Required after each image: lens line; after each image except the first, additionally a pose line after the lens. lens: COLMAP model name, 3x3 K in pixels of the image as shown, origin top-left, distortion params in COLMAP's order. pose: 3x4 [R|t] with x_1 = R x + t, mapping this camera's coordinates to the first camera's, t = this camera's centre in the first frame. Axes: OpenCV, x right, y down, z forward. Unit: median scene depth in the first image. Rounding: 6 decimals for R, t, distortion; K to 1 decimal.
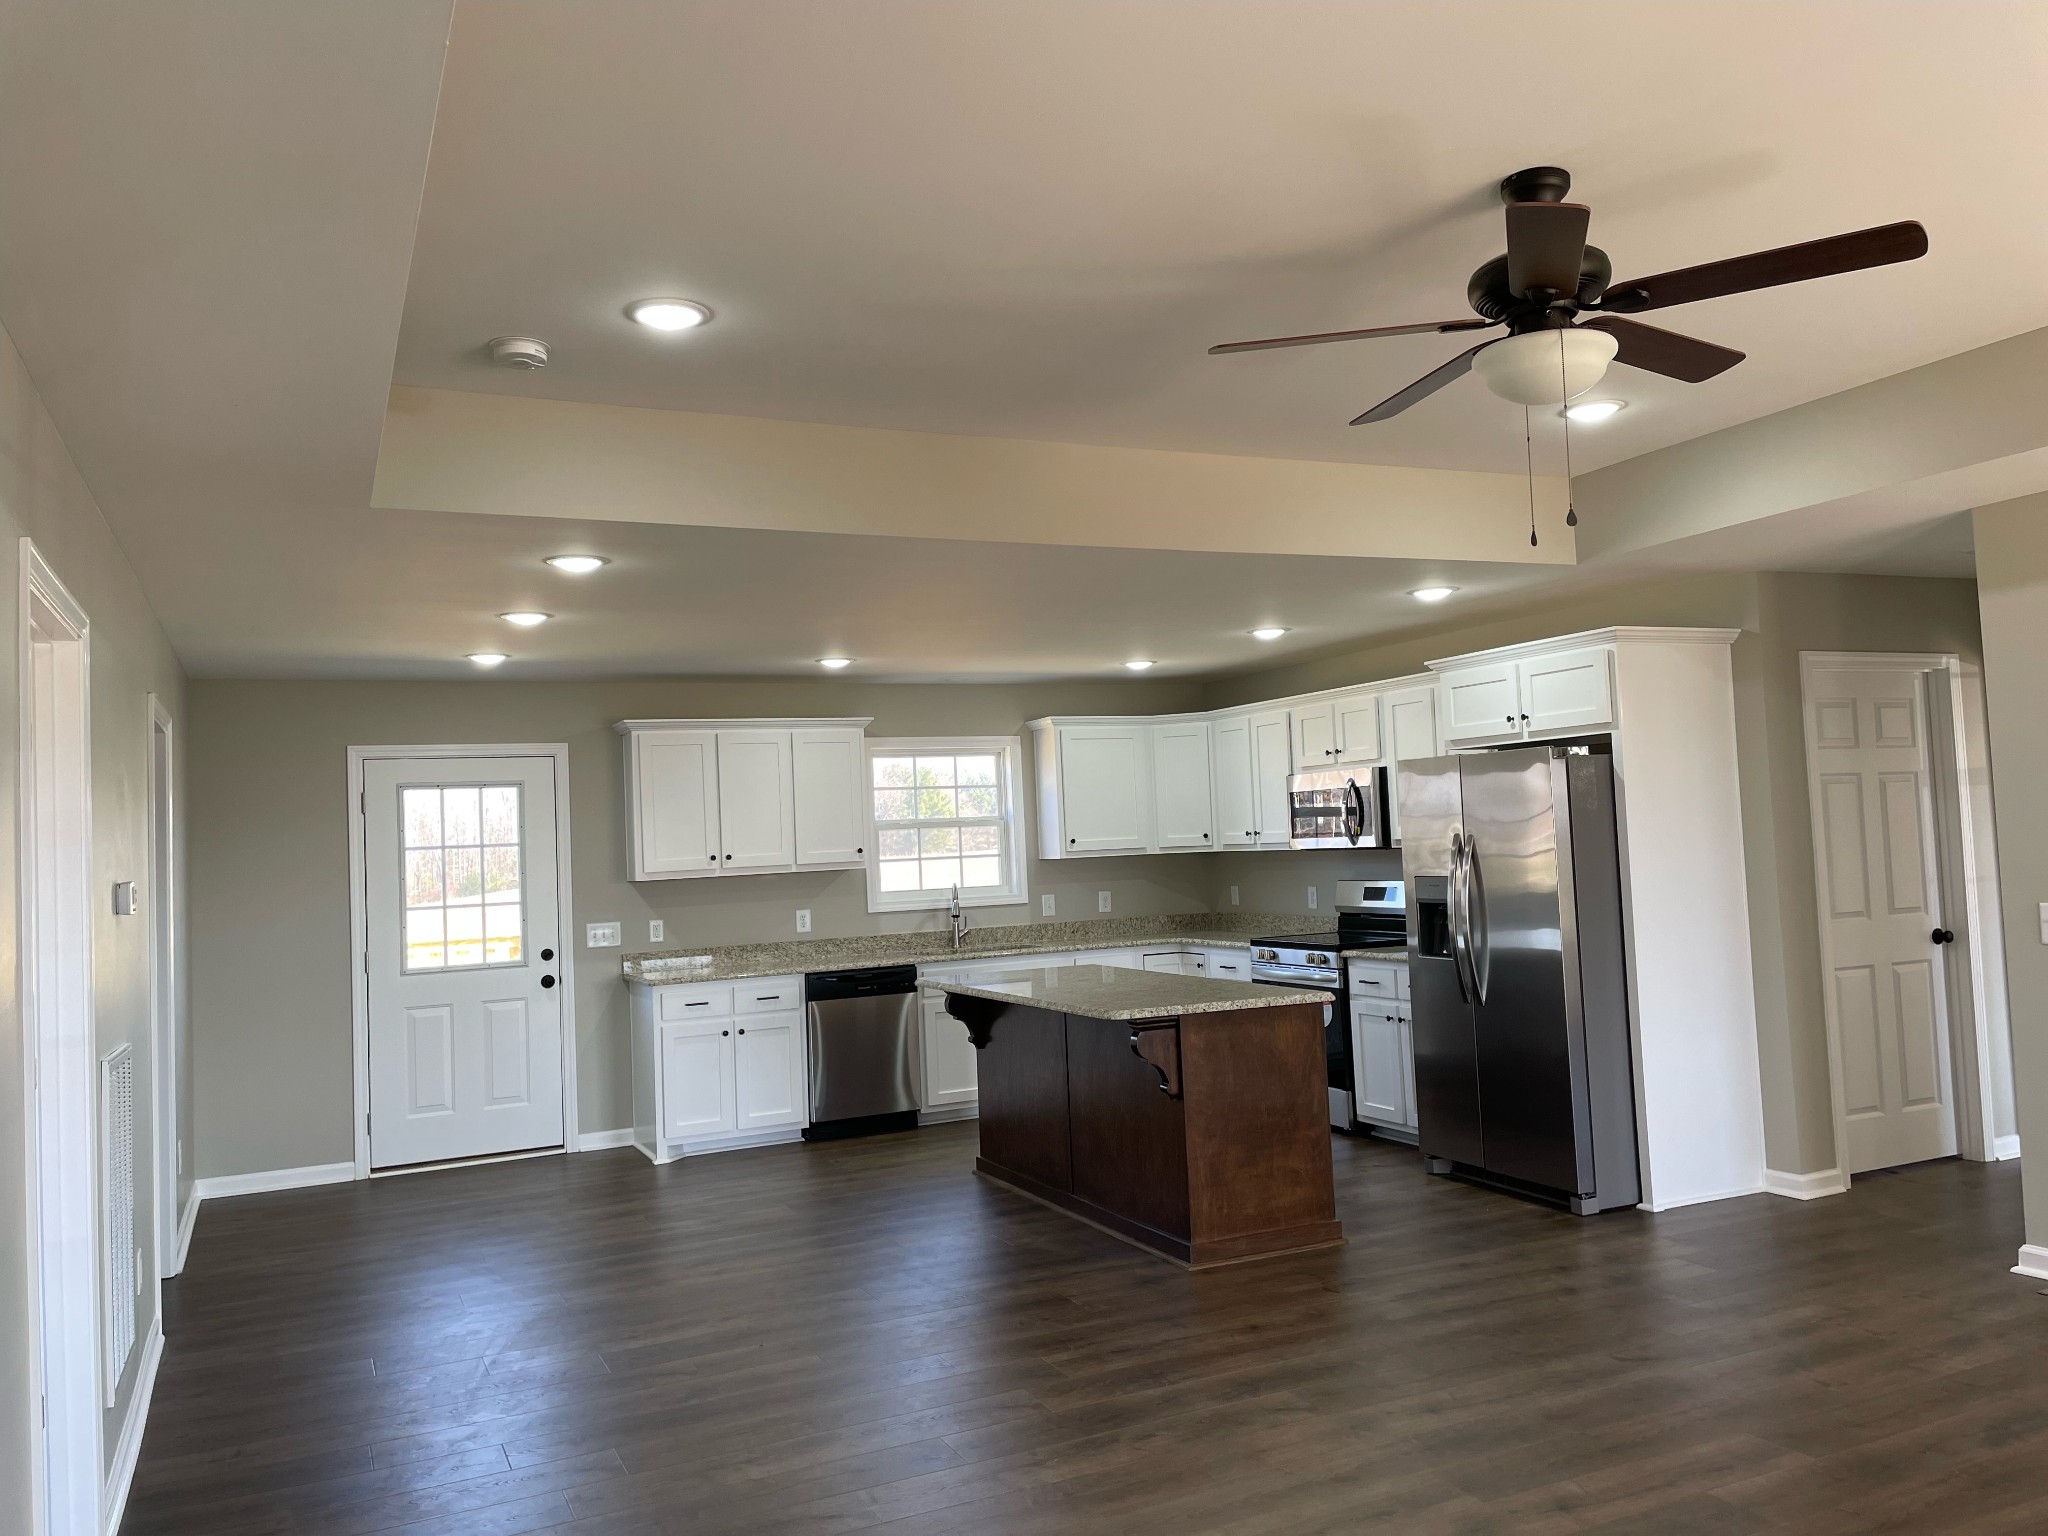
lens RADIAL K [[1554.6, 0, 1024.0], [0, 1554.6, 768.0], [0, 0, 1]] dist [0.126430, -0.163241]
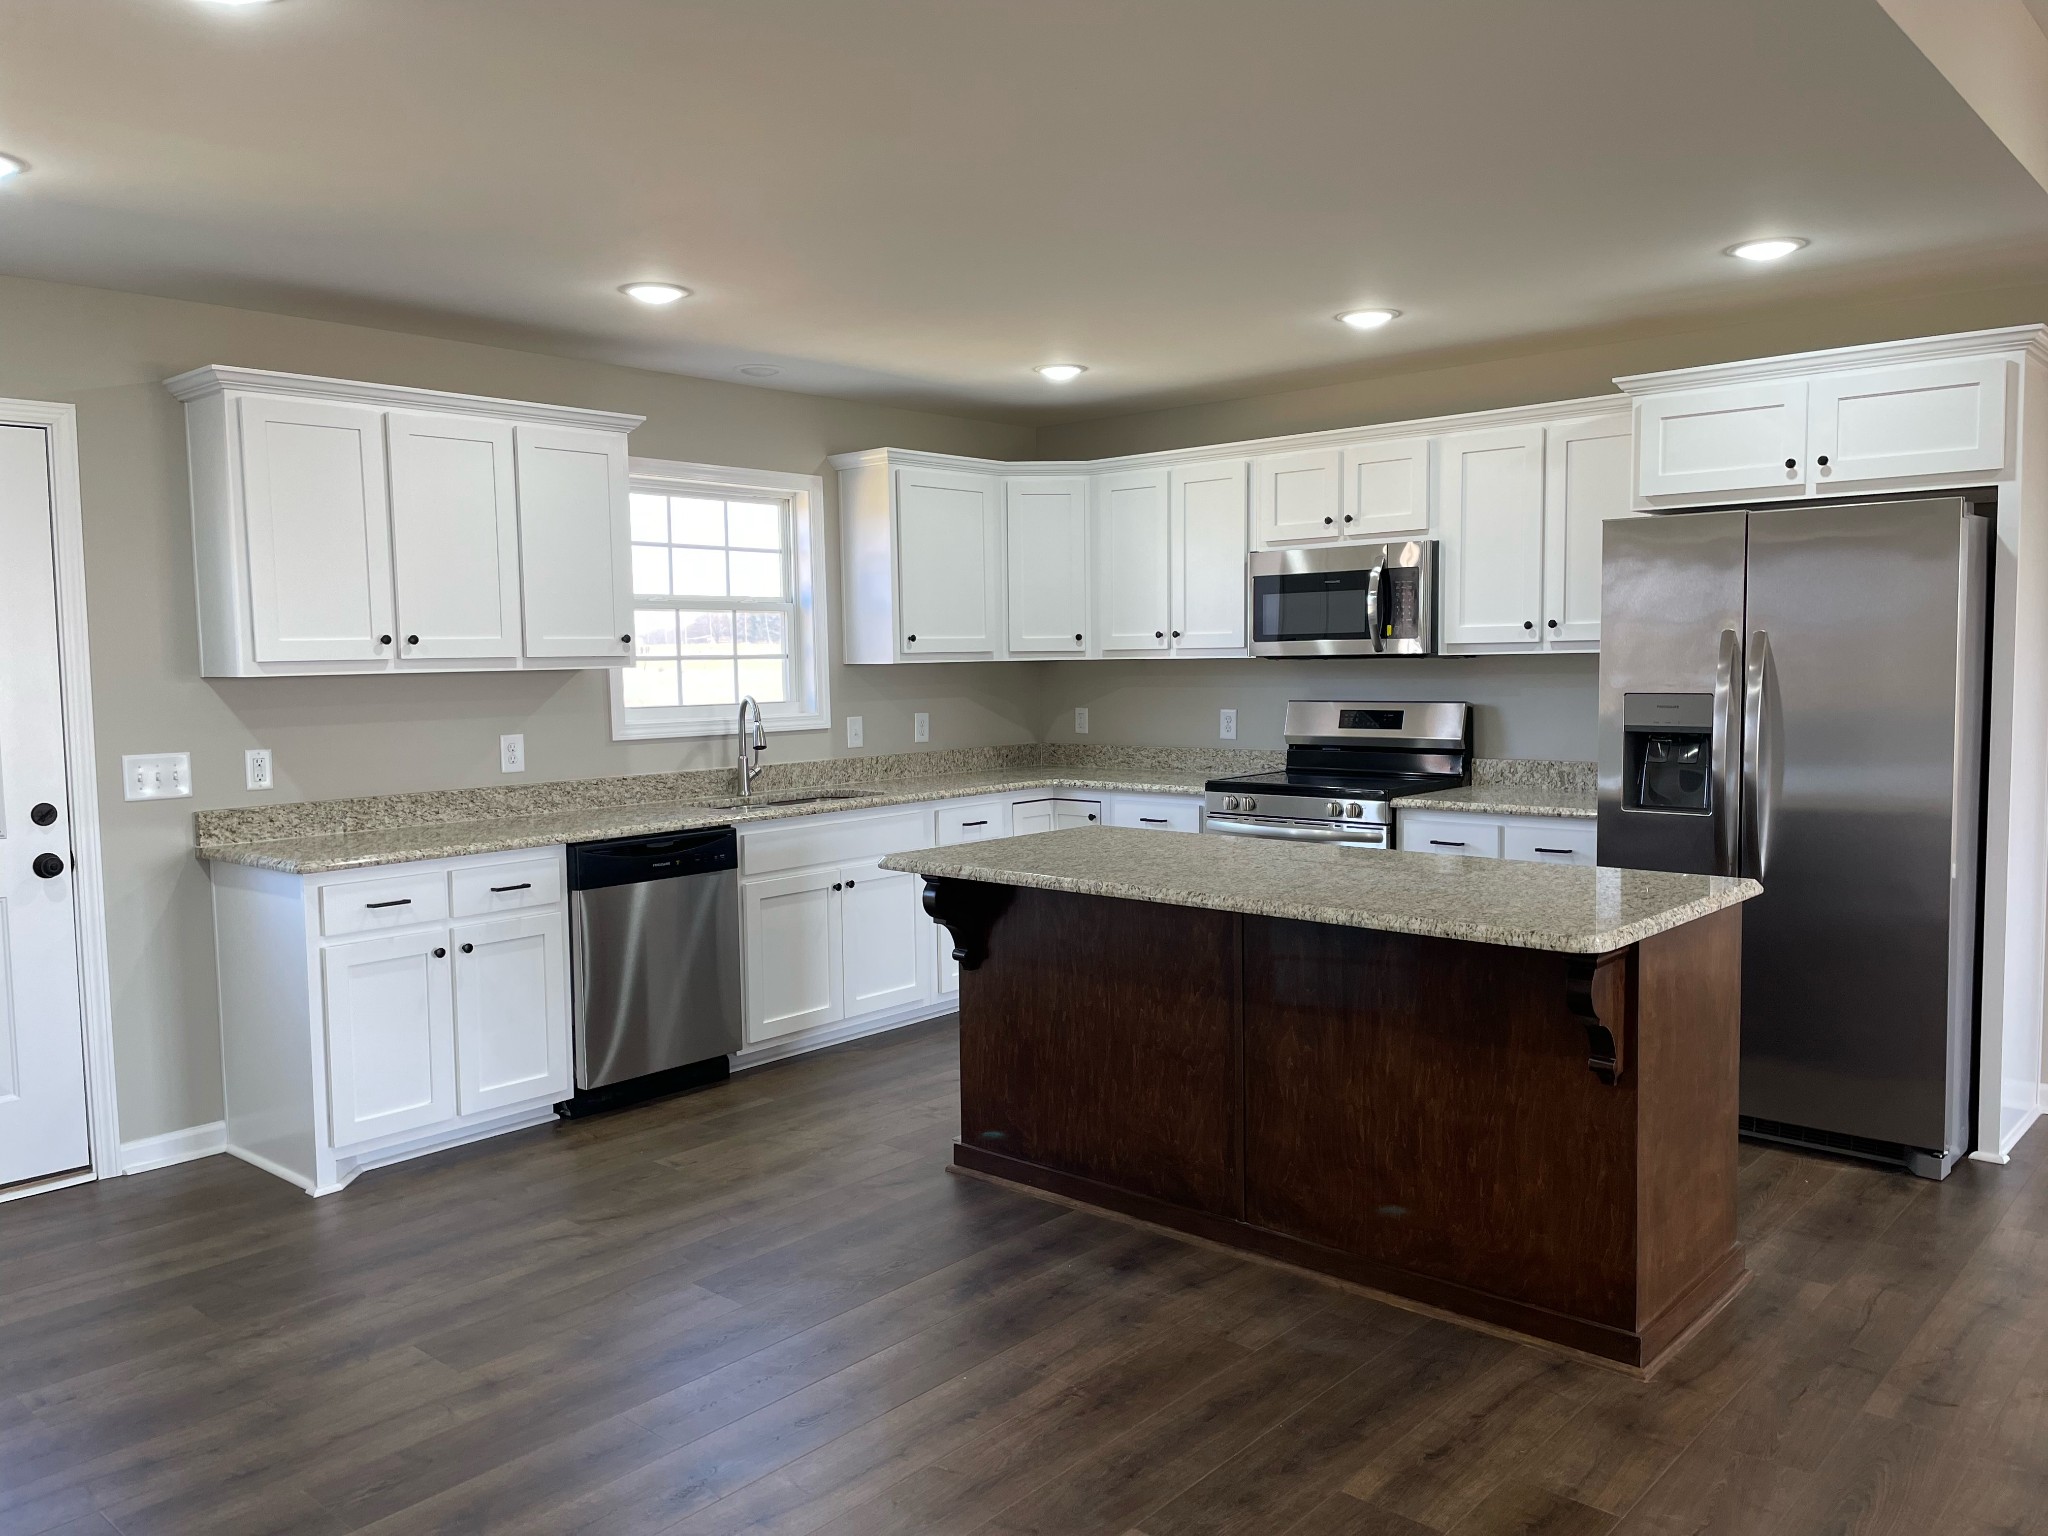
lens RADIAL K [[1554.6, 0, 1024.0], [0, 1554.6, 768.0], [0, 0, 1]] dist [0.126430, -0.163241]
pose [[0.917441, 0.000347, 0.397873, -0.211646], [-0.044388, 0.993846, 0.101485, 0.035244], [-0.395389, -0.110767, 0.911810, 0.388303]]
